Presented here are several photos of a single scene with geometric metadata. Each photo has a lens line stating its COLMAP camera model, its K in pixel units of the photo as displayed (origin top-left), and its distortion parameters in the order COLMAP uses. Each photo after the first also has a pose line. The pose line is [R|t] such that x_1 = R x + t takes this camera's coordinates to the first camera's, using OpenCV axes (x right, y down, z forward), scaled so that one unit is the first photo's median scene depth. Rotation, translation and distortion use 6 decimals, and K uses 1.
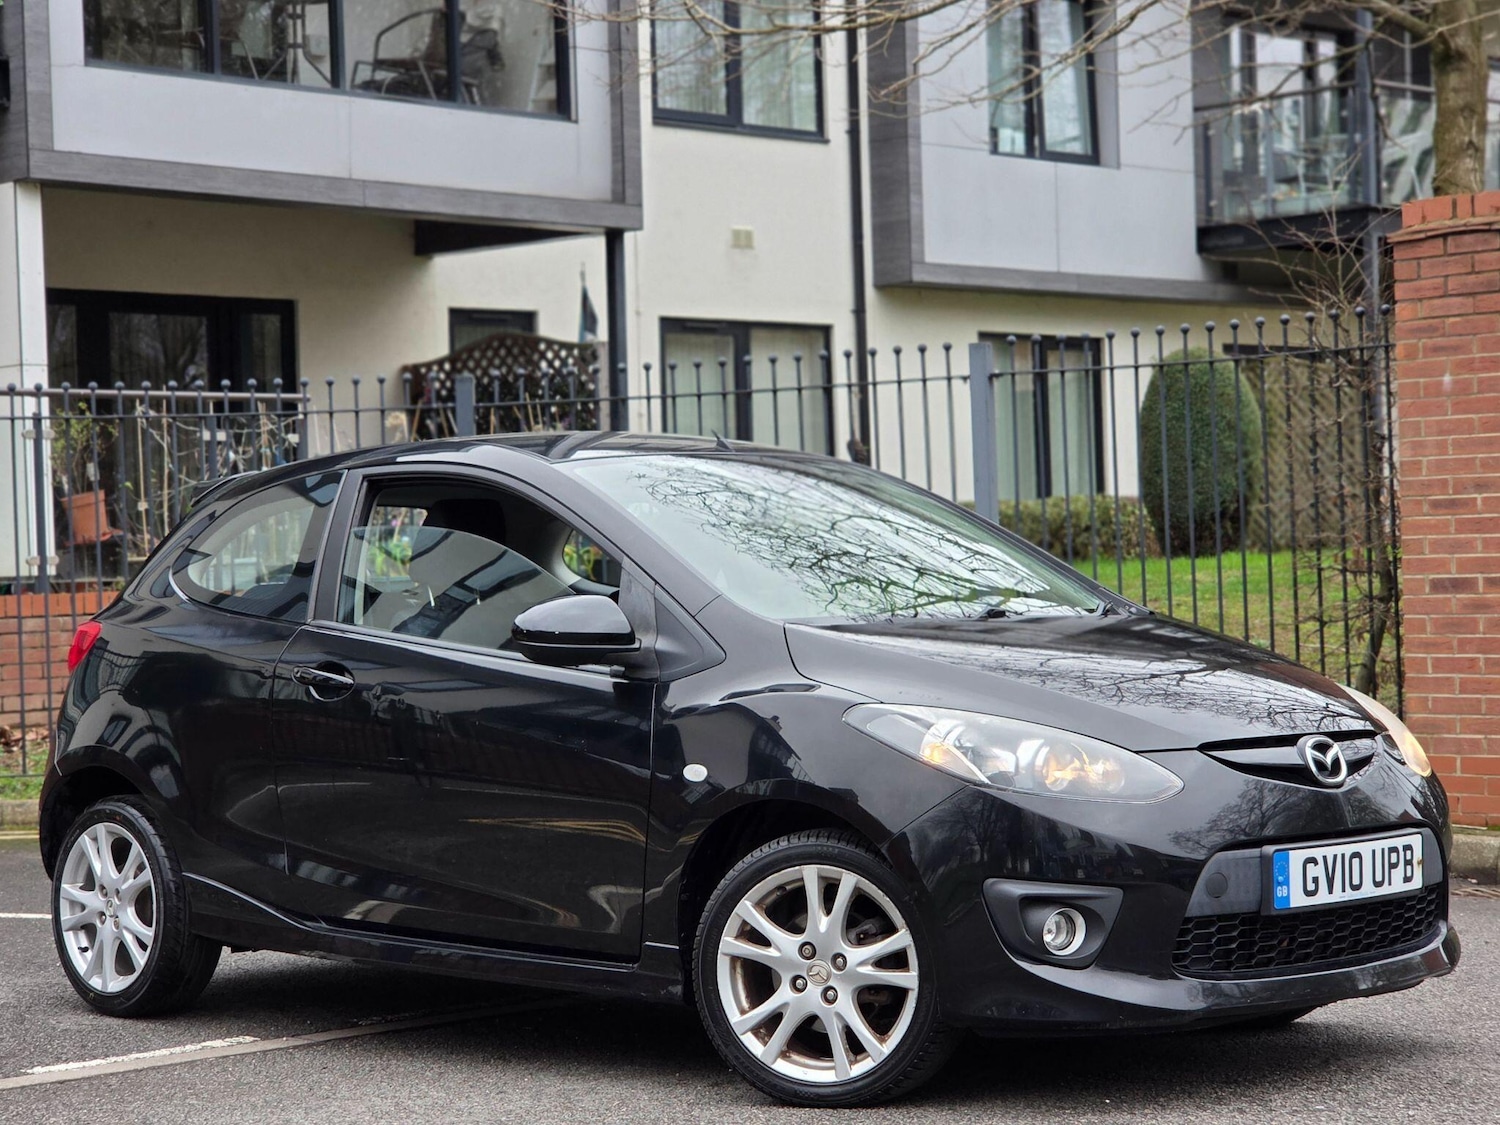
lens RADIAL K [[3030.8, 0, 750.0], [0, 3030.8, 562.5], [0, 0, 1]] dist [-0.245882, 3.611016]
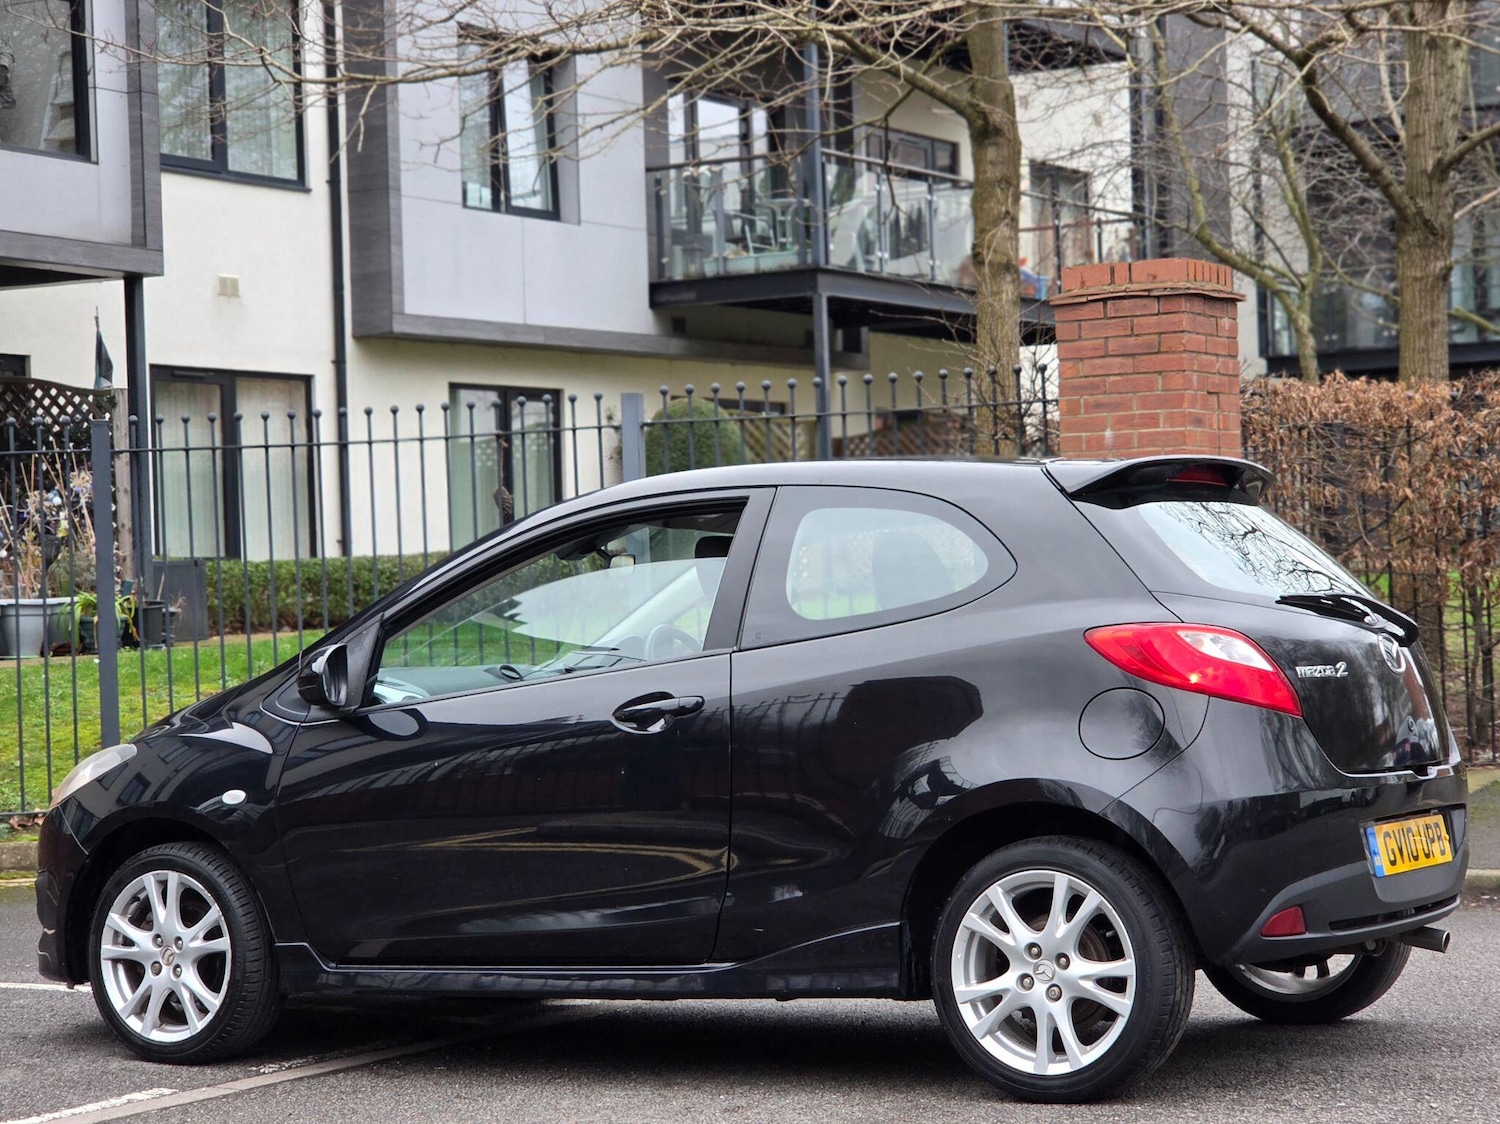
lens RADIAL K [[3030.8, 0, 750.0], [0, 3030.8, 562.0], [0, 0, 1]] dist [-0.245882, 3.611016]
pose [[0.972873, -0.000016, 0.231340, -0.138587], [0.004087, 0.999845, -0.017117, 0.002198], [-0.231304, 0.017598, 0.972722, -0.004932]]
